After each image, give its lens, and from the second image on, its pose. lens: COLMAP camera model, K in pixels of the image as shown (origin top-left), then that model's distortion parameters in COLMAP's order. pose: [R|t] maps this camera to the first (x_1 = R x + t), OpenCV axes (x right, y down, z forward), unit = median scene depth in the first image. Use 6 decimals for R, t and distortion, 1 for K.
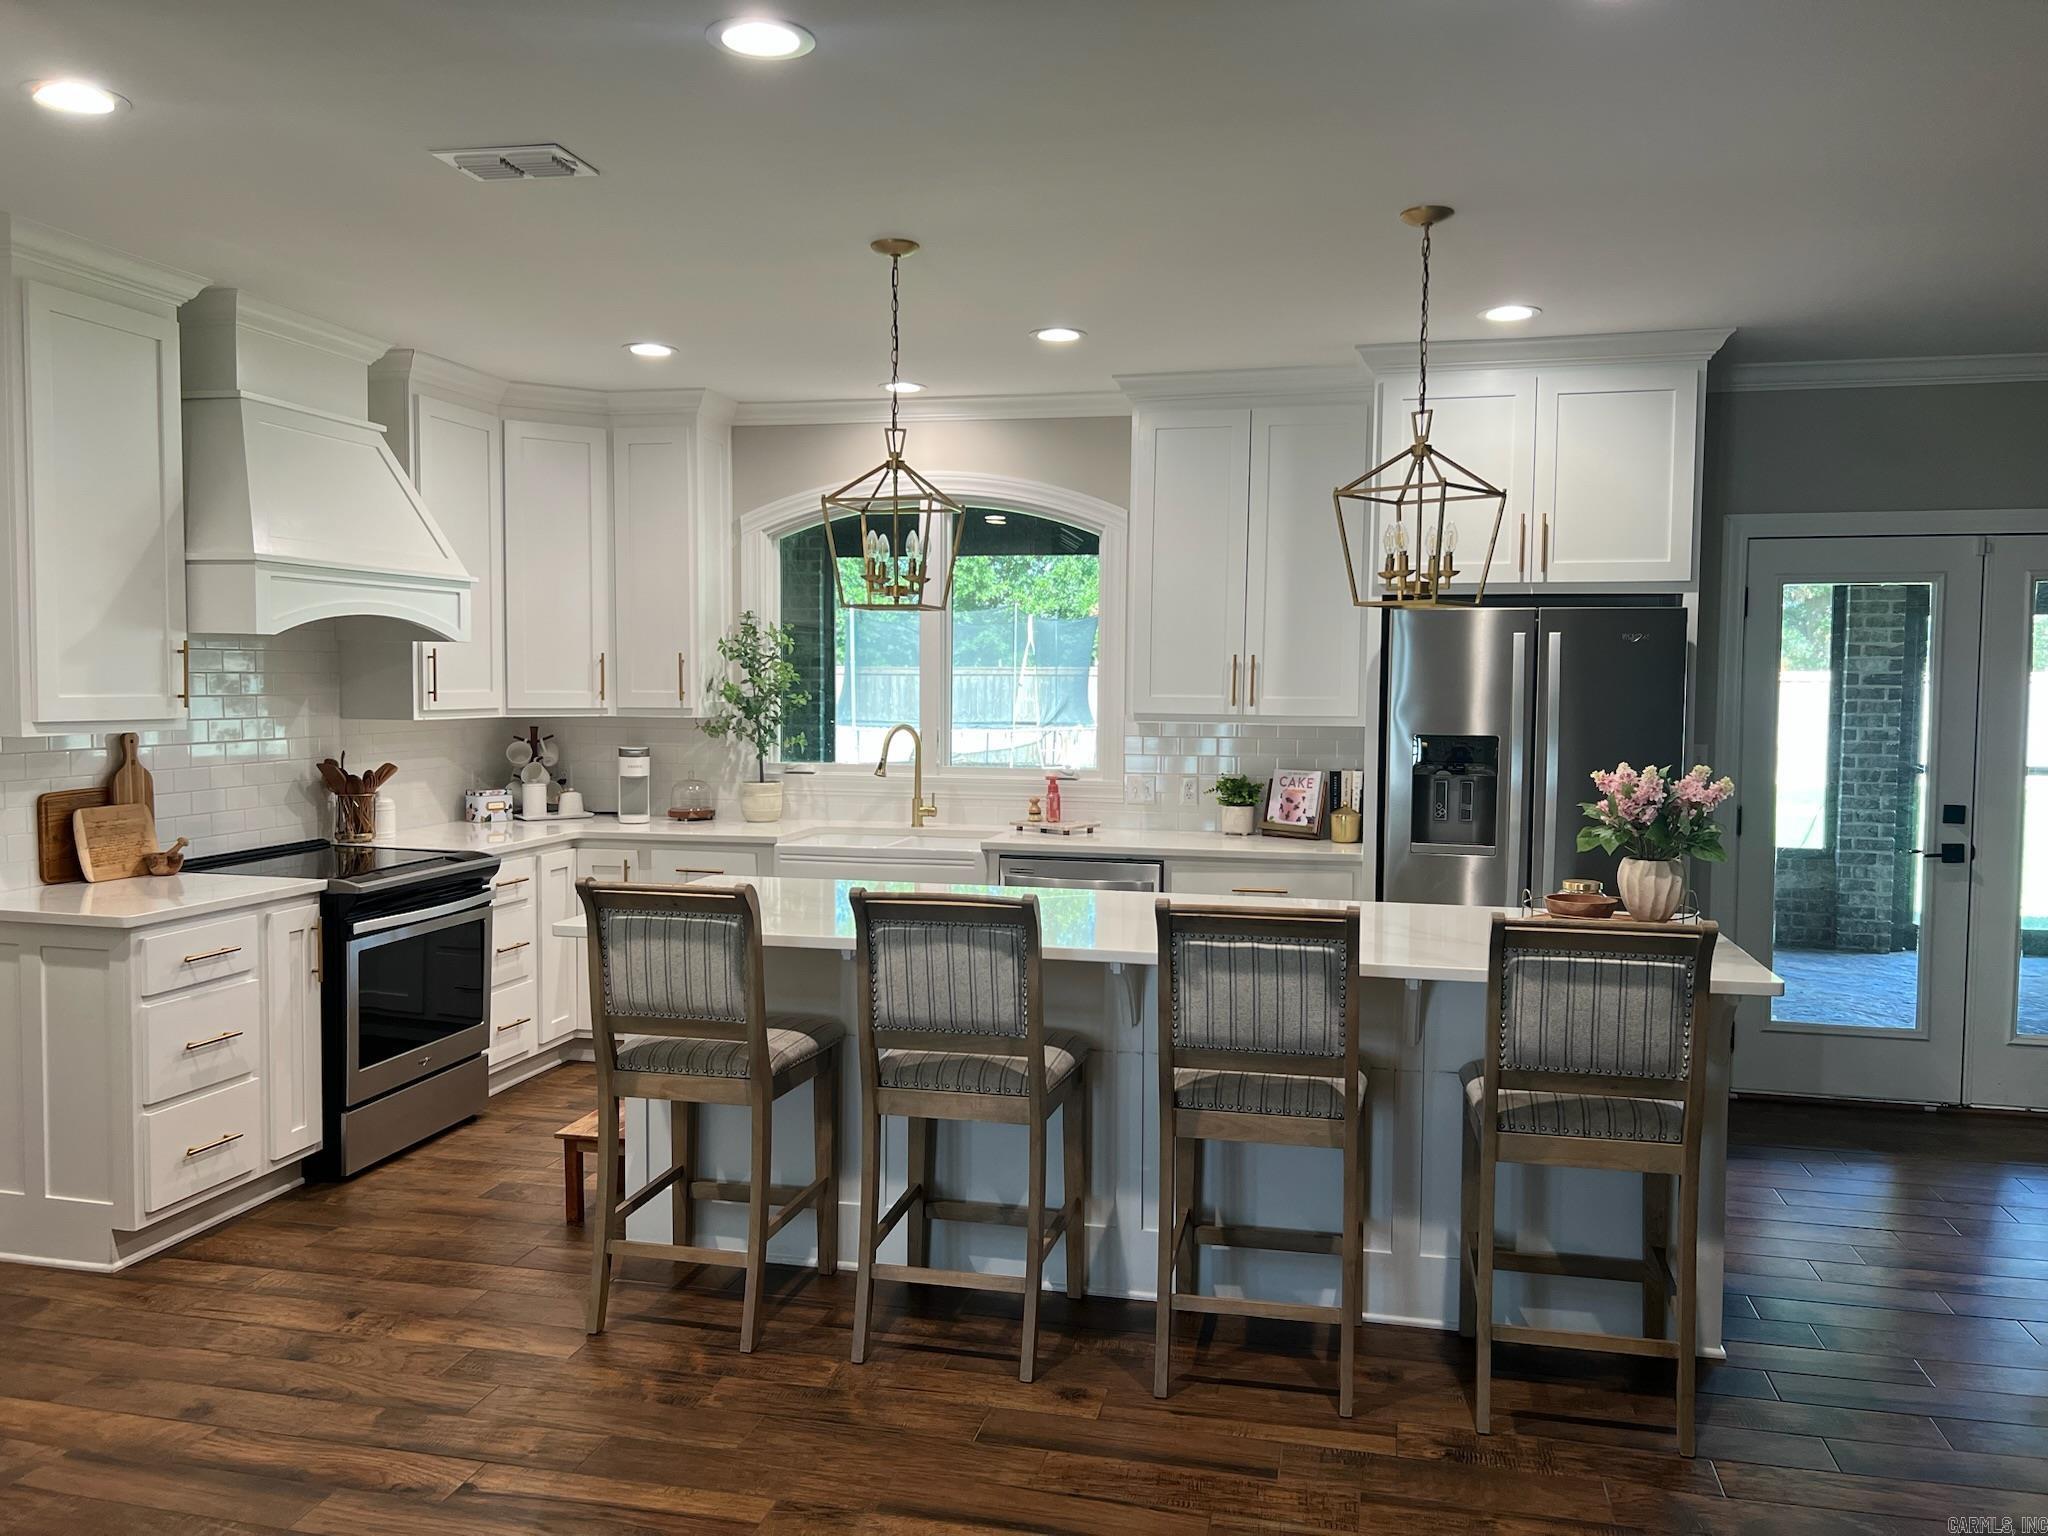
lens RADIAL K [[1547.3, 0, 1024.2], [0, 1547.3, 764.7], [0, 0, 1]] dist [0.052080, -0.061809]
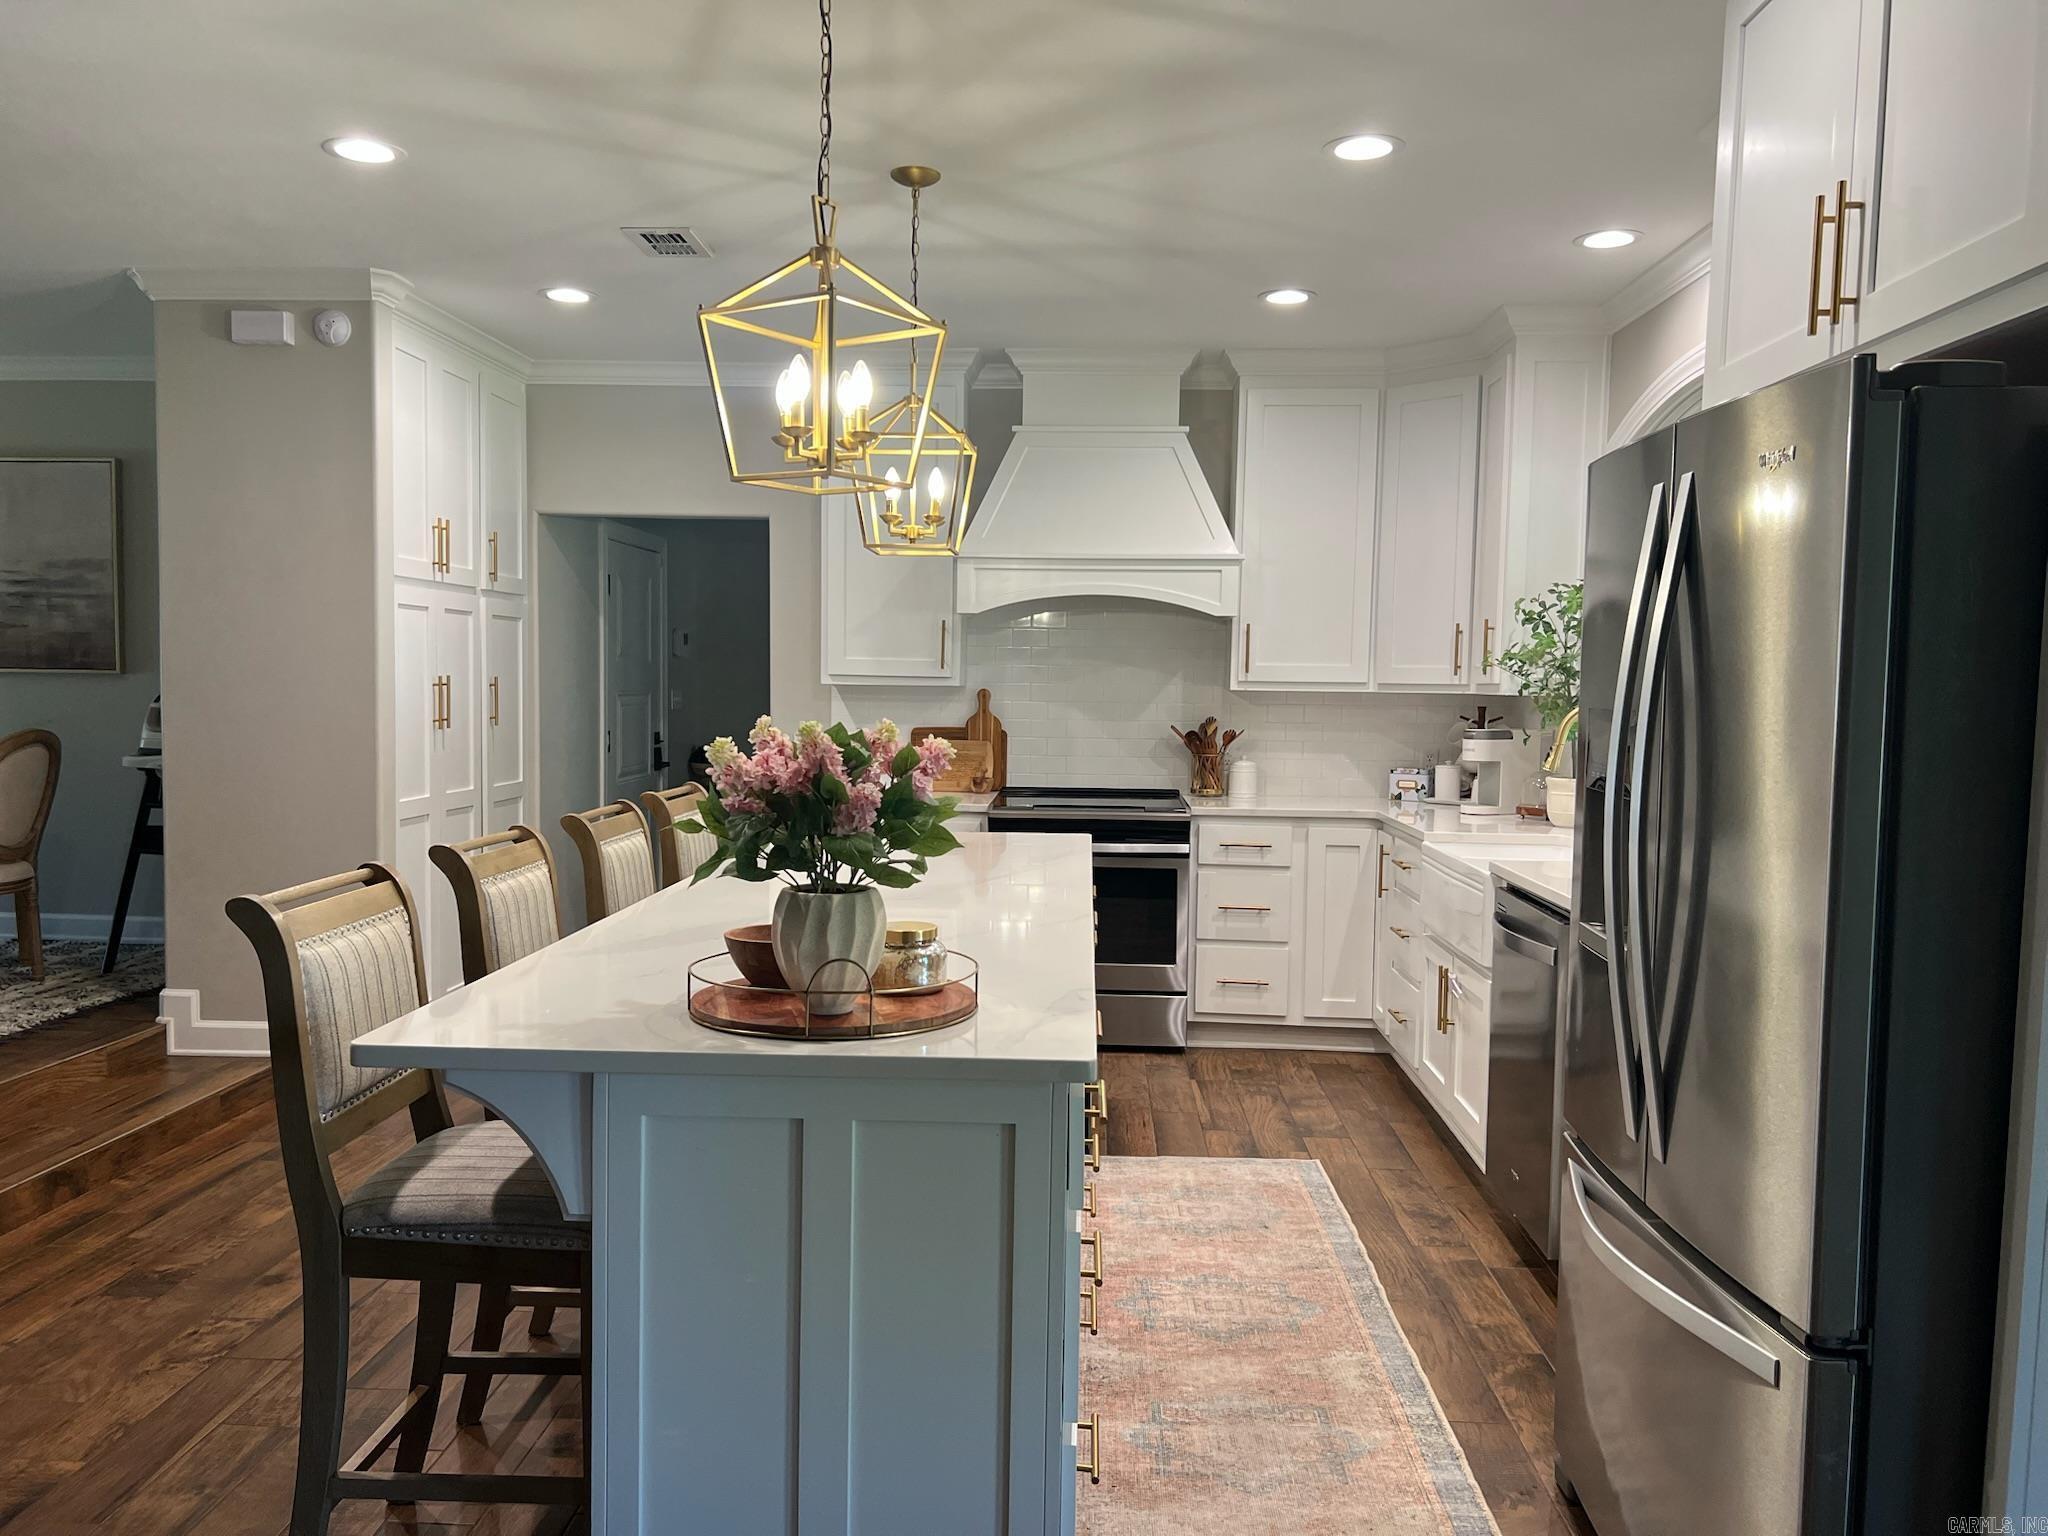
lens RADIAL K [[1547.3, 0, 1034.4], [0, 1547.3, 777.6], [0, 0, 1]] dist [0.052080, -0.061809]
pose [[0.186896, 0.059802, -0.980558, 0.794039], [-0.069732, 0.996435, 0.047479, -0.011204], [0.979902, 0.059503, 0.190400, 0.802385]]
